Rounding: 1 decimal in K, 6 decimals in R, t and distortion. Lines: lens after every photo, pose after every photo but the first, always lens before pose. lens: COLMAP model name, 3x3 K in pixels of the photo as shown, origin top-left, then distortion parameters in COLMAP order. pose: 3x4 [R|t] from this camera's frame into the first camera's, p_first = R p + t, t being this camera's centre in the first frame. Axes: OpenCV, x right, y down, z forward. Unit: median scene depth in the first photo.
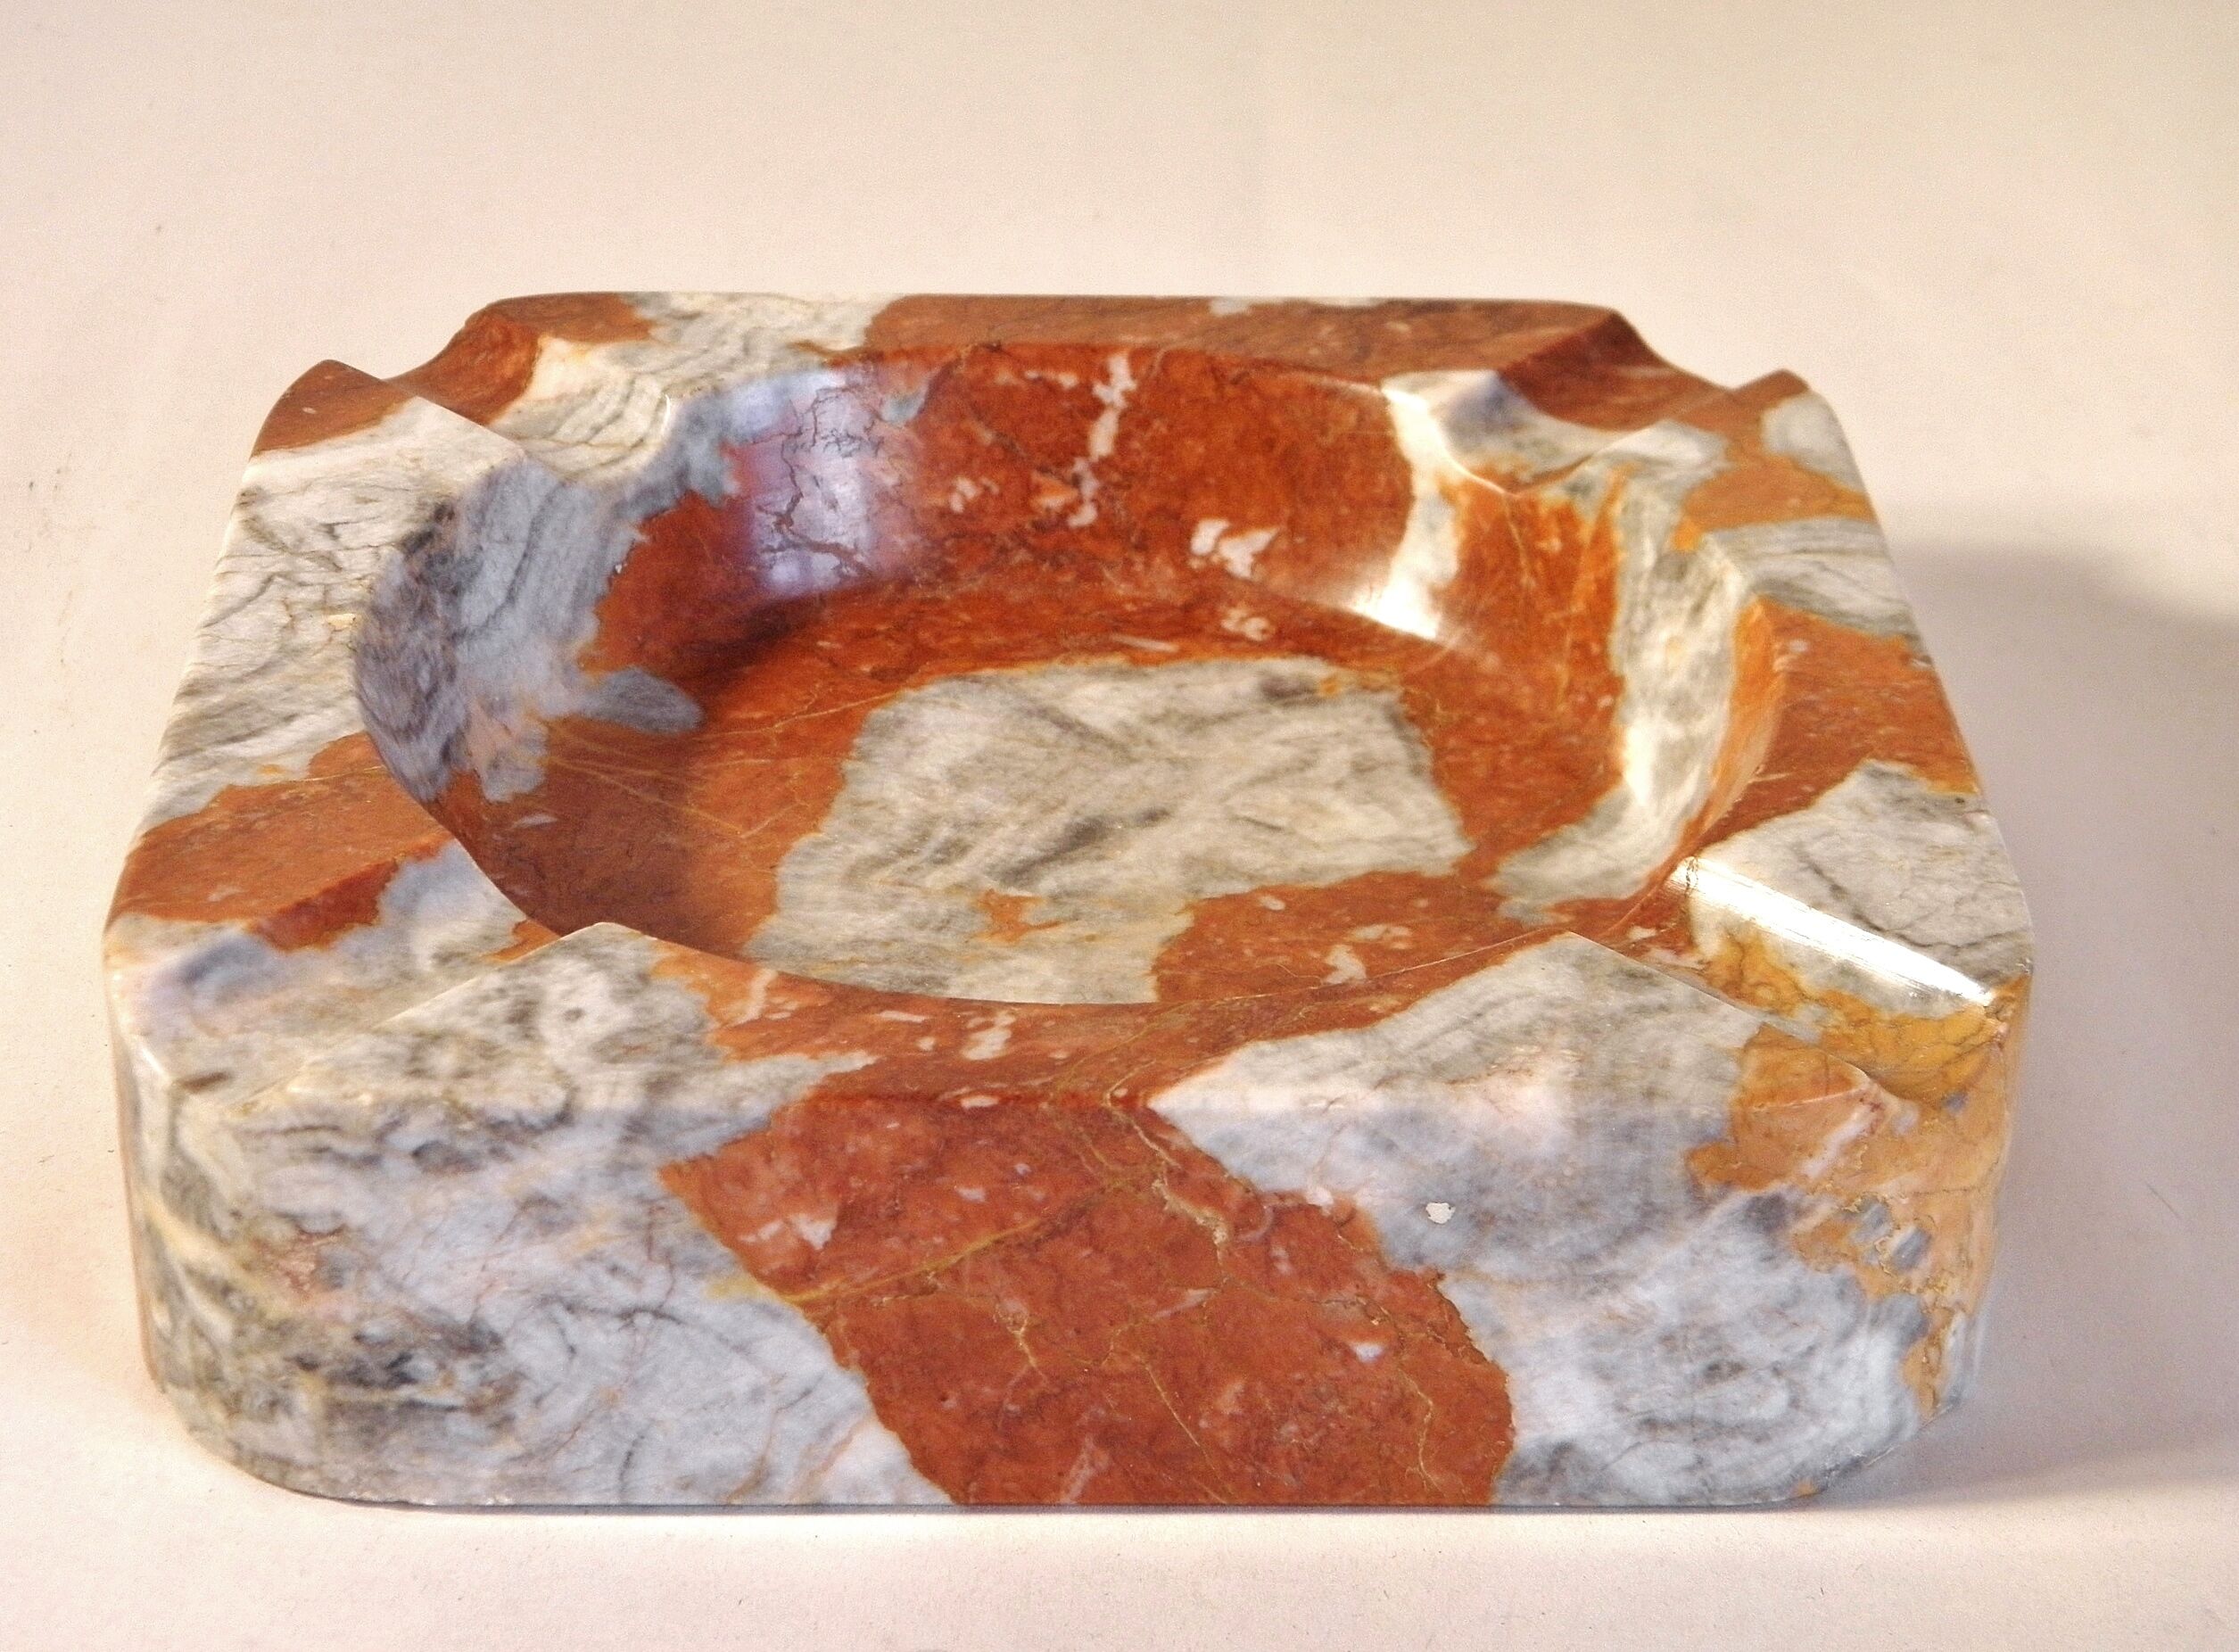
lens RADIAL K [[4643.9, 0, 1027.2], [0, 4643.9, 823.2], [0, 0, 1]] dist [0.135186, 0.030299]
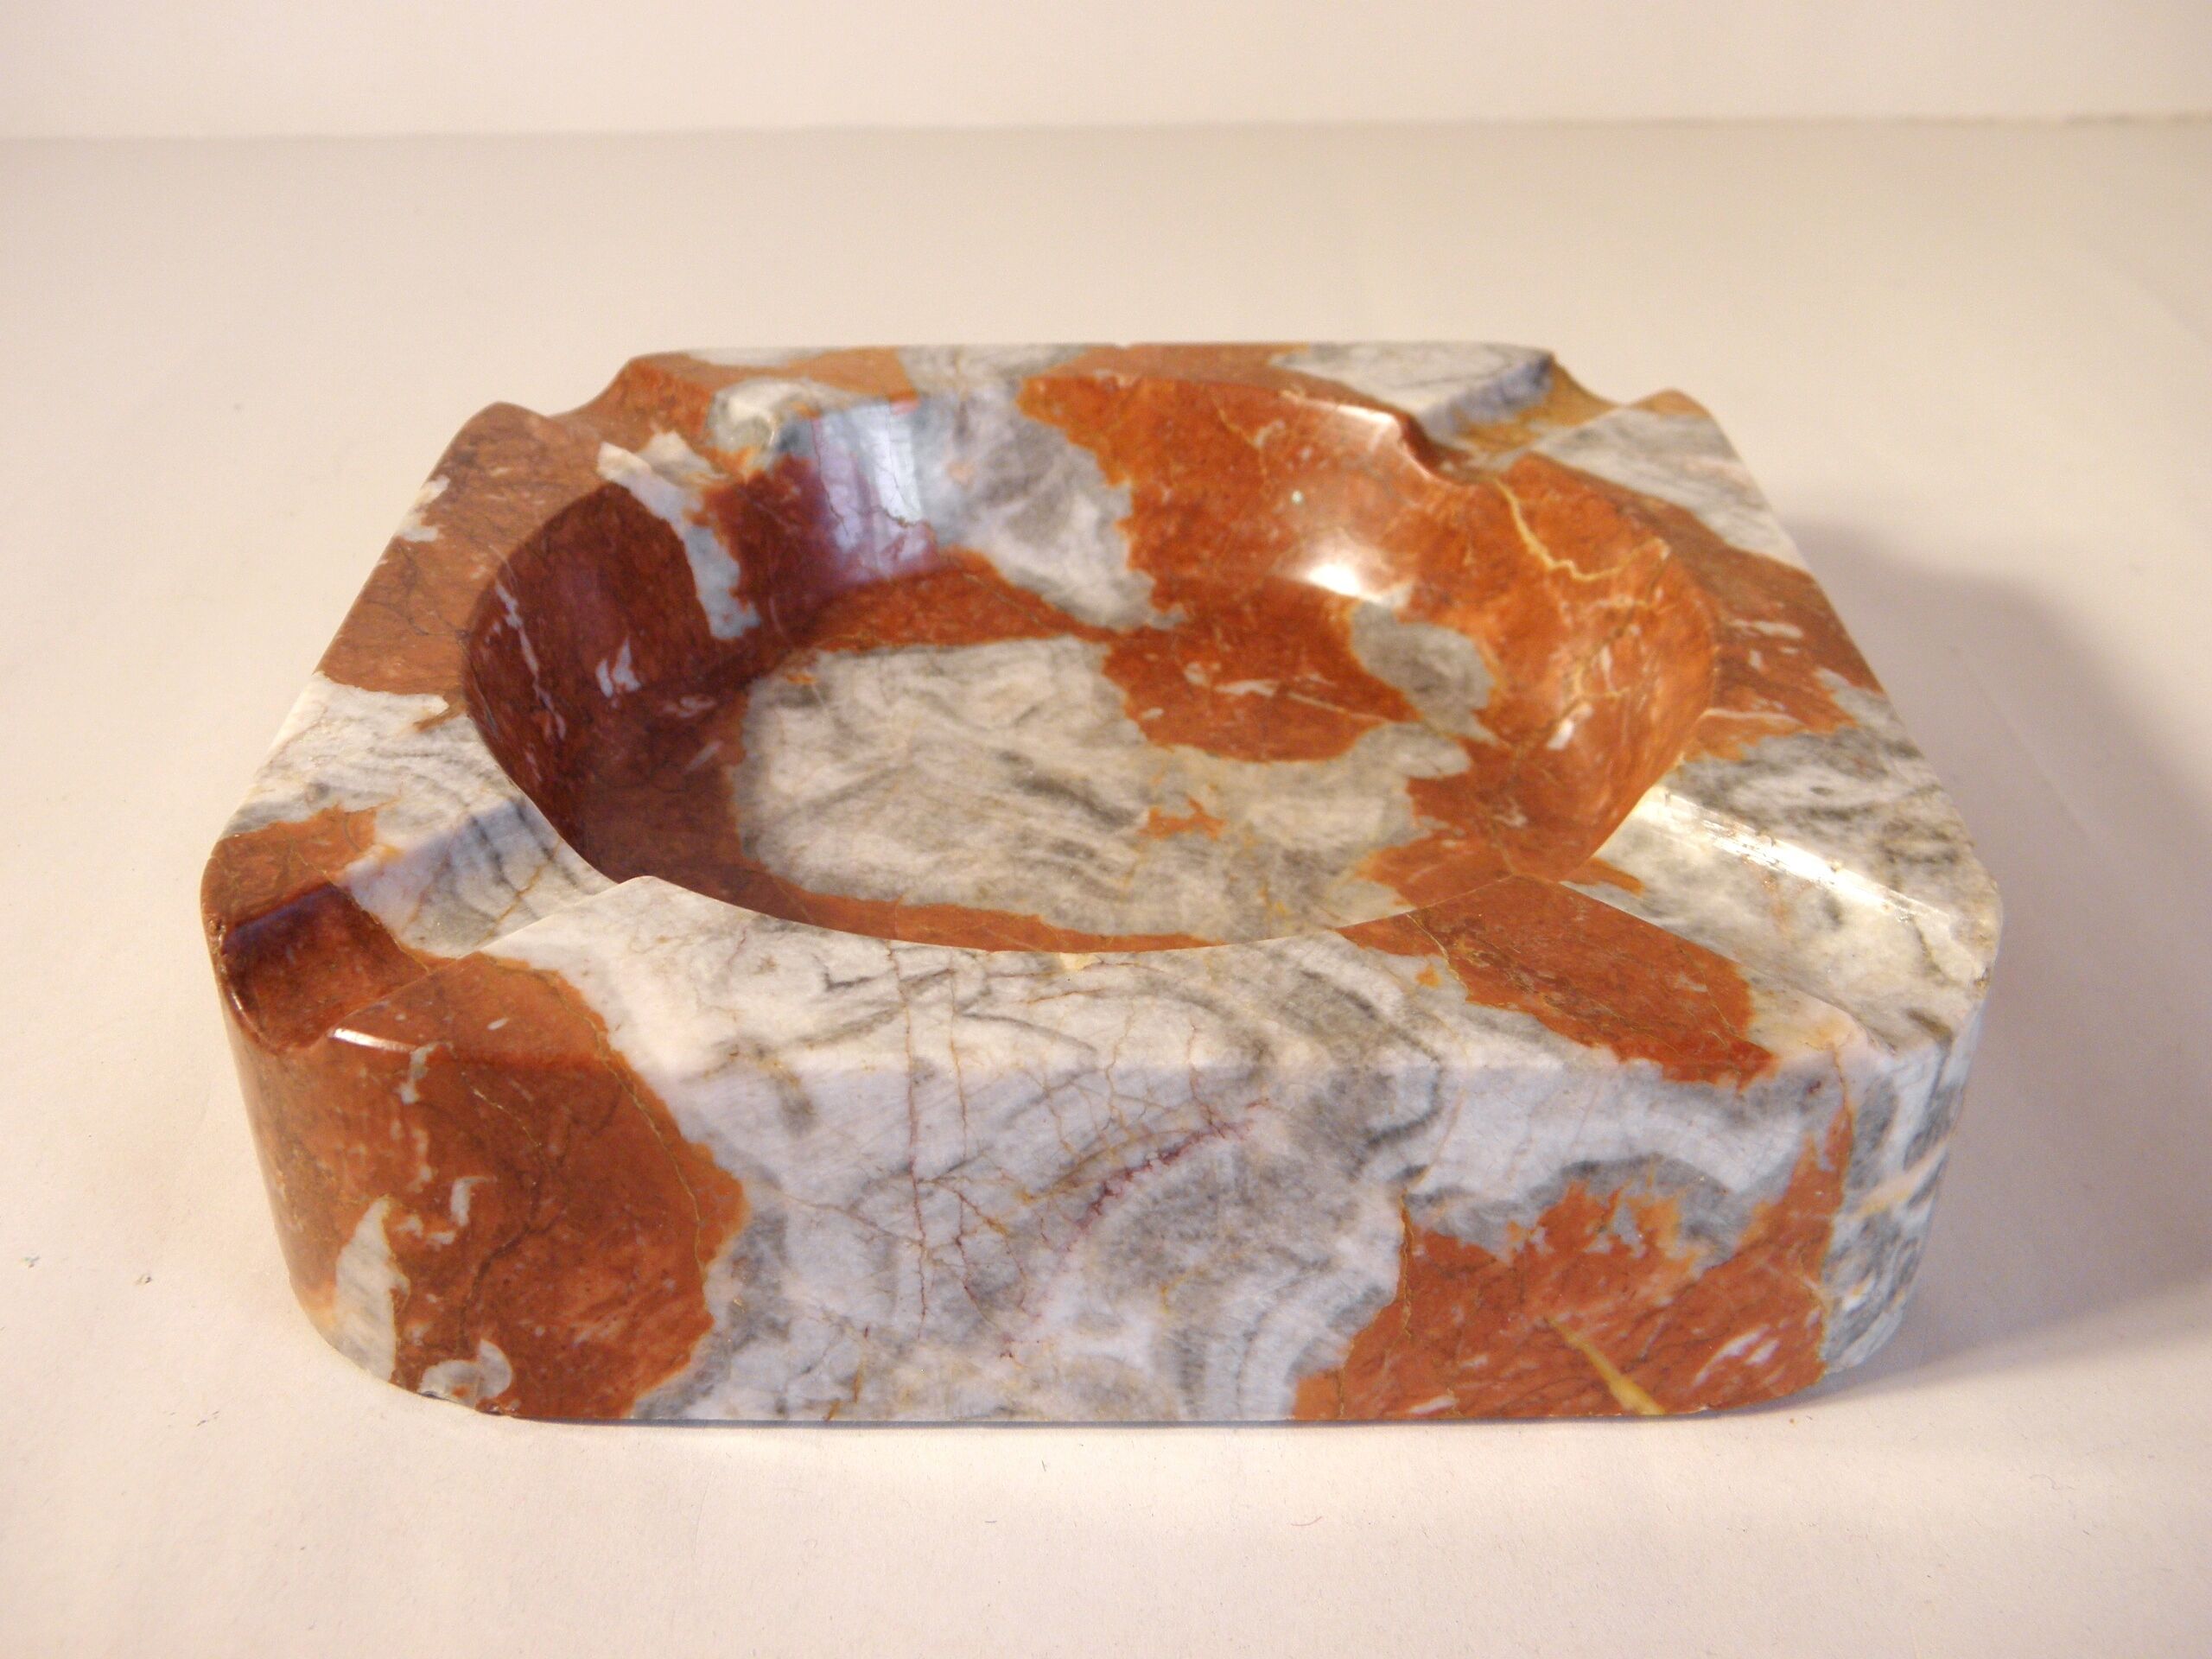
lens RADIAL K [[2395.7, 0, 1027.9], [0, 2395.7, 822.3], [0, 0, 1]] dist [-0.101398, 0.012712]
pose [[0.027157, -0.532957, 0.845706, -0.509381], [0.505921, 0.736993, 0.448202, -0.267203], [-0.862152, 0.415689, 0.289649, 0.843506]]
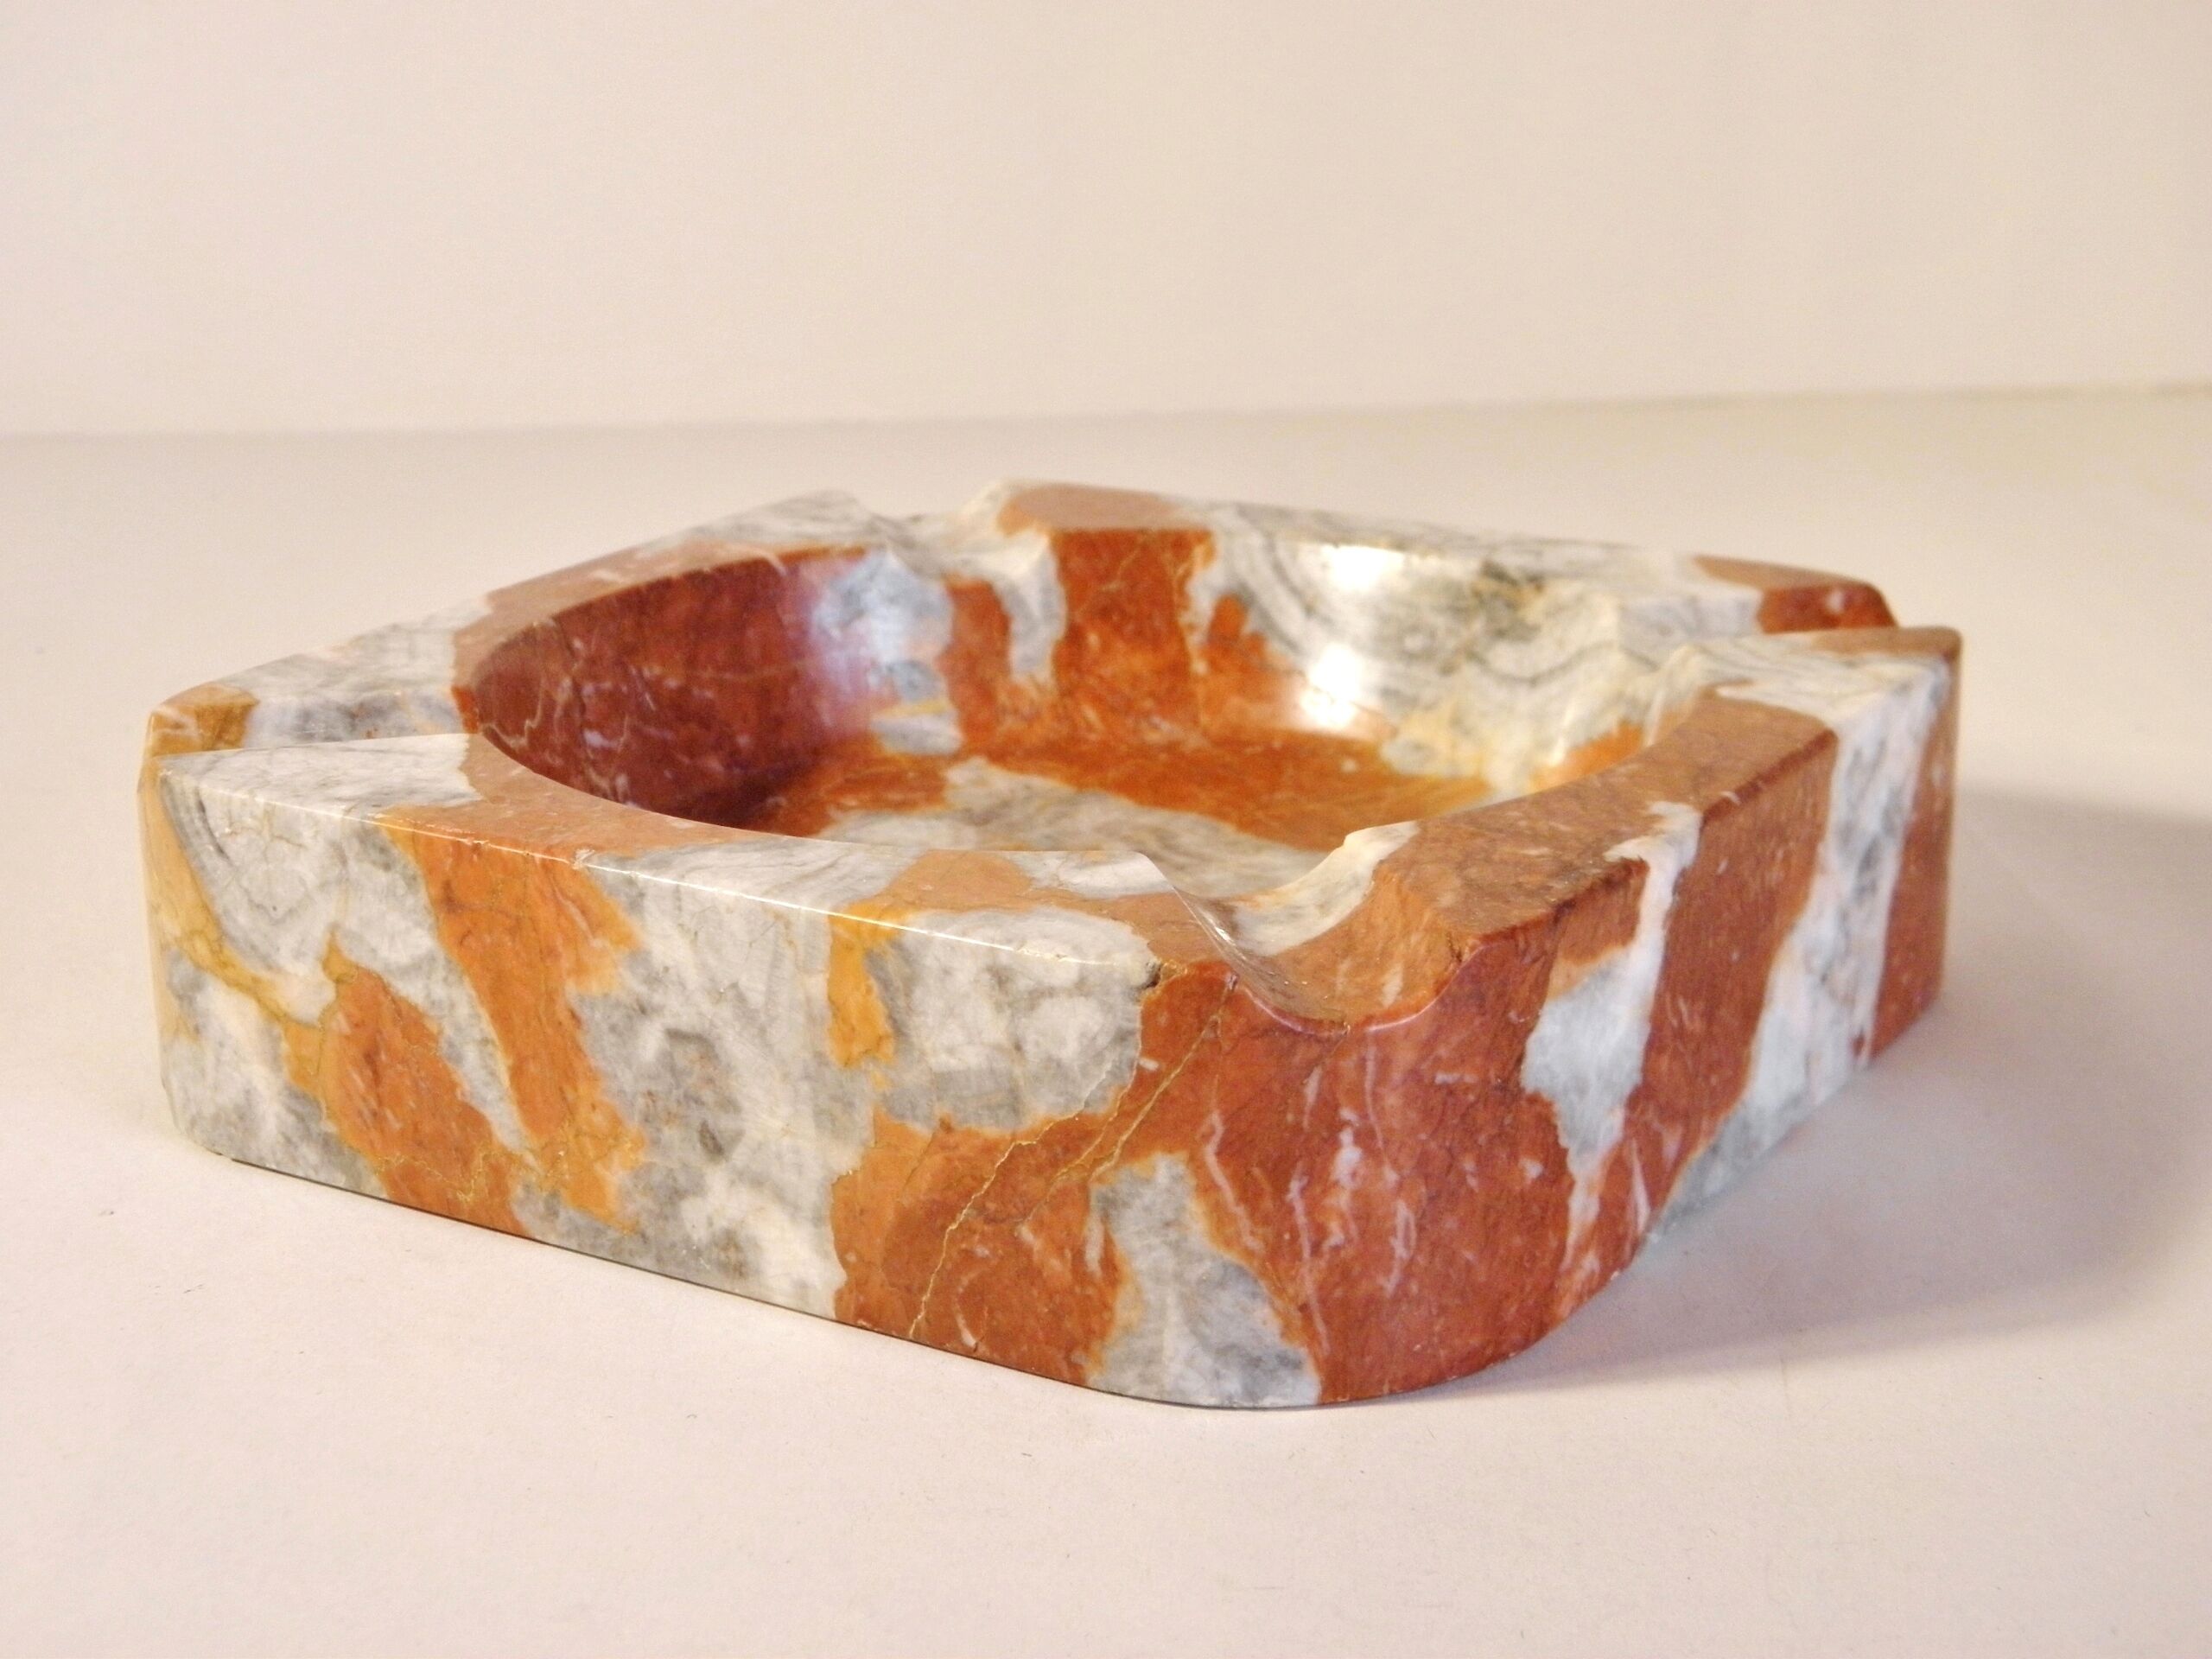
lens RADIAL K [[3677.4, 0, 1106.0], [0, 3677.4, 829.5], [0, 0, 1]] dist [0.070561, 0.079604]
pose [[-0.531642, 0.250468, -0.809087, 0.745132], [-0.410040, 0.759749, 0.504627, -0.467142], [0.741097, 0.600039, -0.301213, 1.276271]]
